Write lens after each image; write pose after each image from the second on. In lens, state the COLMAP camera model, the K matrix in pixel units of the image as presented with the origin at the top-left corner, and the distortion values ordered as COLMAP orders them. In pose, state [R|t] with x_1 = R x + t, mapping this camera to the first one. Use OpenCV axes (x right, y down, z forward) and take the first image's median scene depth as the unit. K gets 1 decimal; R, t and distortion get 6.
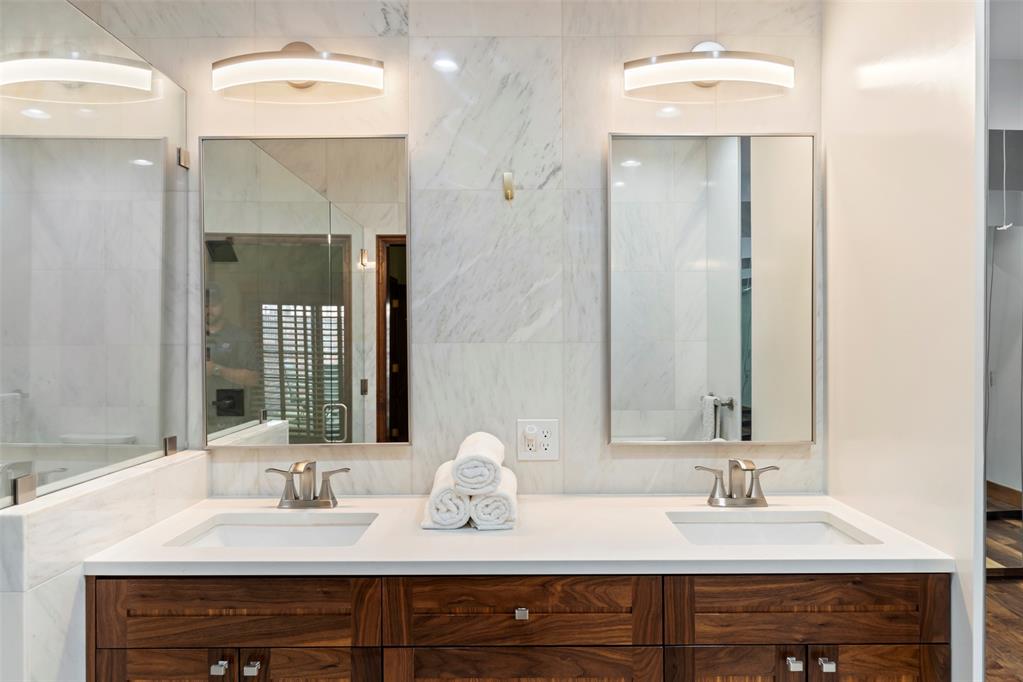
lens RADIAL K [[696.5, 0, 514.0], [0, 696.5, 343.1], [0, 0, 1]] dist [0.001141, -0.005330]
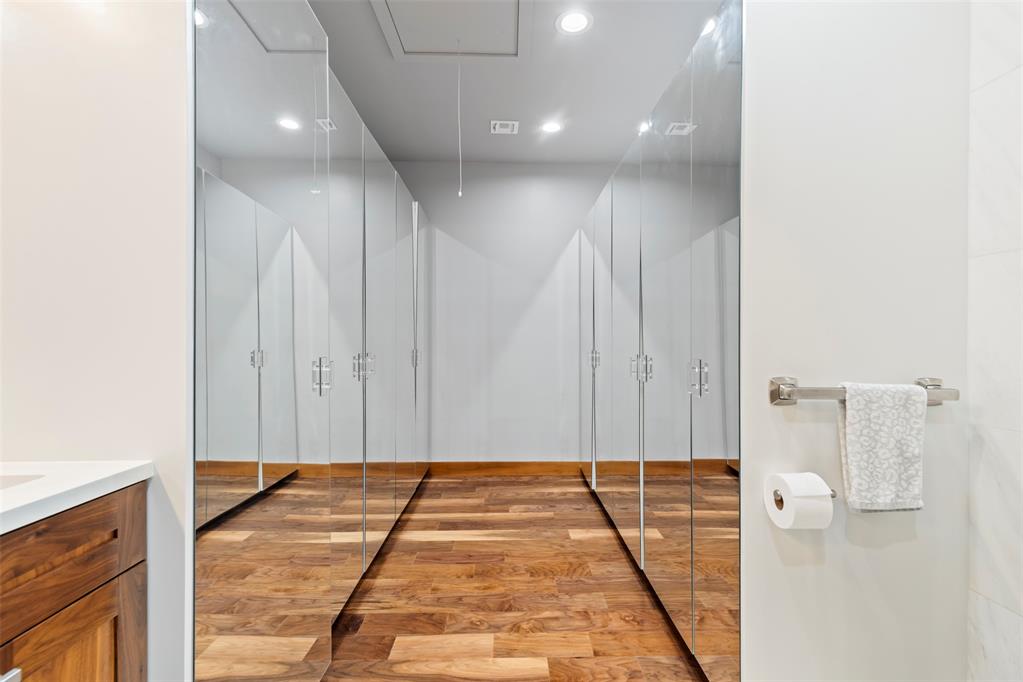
lens RADIAL K [[460.9, 0, 514.0], [0, 460.9, 339.8], [0, 0, 1]] dist [0.003048, 0.000865]
pose [[-0.022449, 0.007645, 0.999719, 0.019191], [0.006289, 0.999952, -0.007505, 0.157017], [-0.999728, 0.006119, -0.022496, 0.534575]]
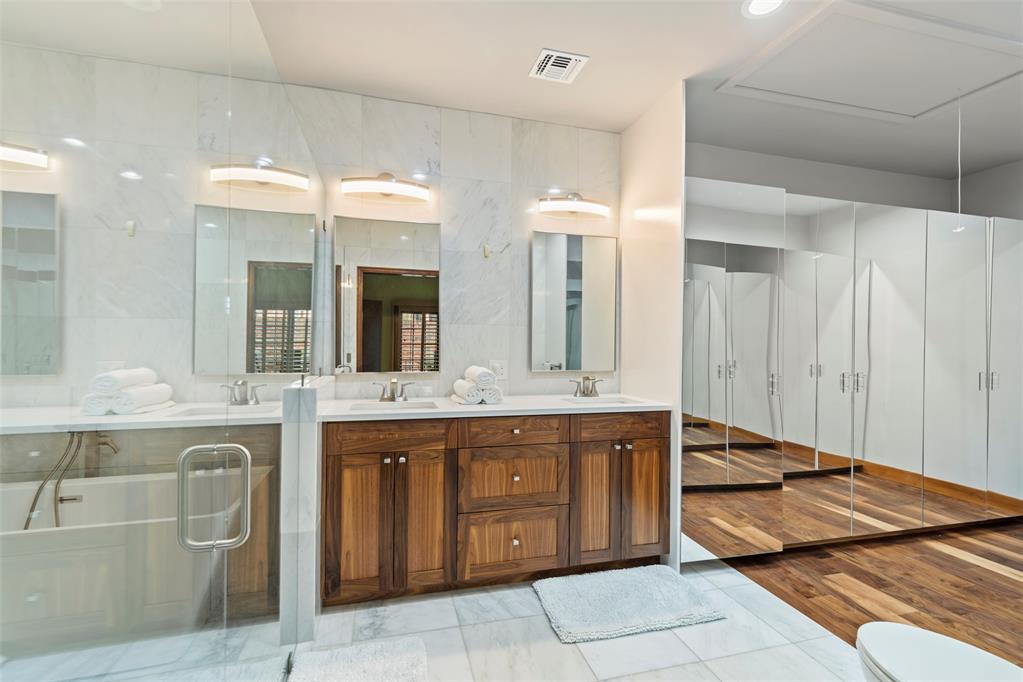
lens RADIAL K [[460.9, 0, 512.2], [0, 460.9, 345.3], [0, 0, 1]] dist [0.003048, 0.000865]
pose [[0.964233, 0.011454, 0.264809, -0.422160], [-0.011699, 0.999931, -0.000650, 0.088177], [-0.264798, -0.002471, 0.964301, -0.533744]]
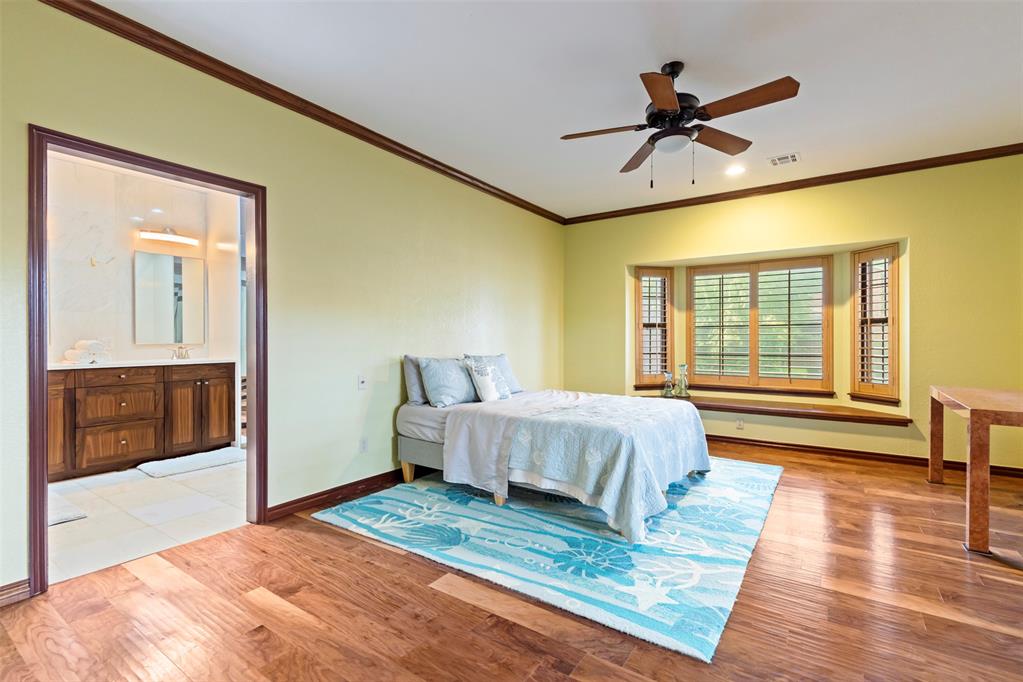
lens RADIAL K [[460.9, 0, 515.3], [0, 460.9, 338.3], [0, 0, 1]] dist [0.003048, 0.000865]
pose [[0.552009, 0.001377, 0.833837, -0.952974], [0.003186, 0.999988, -0.003760, 0.180849], [-0.833832, 0.004732, 0.551998, -2.350590]]
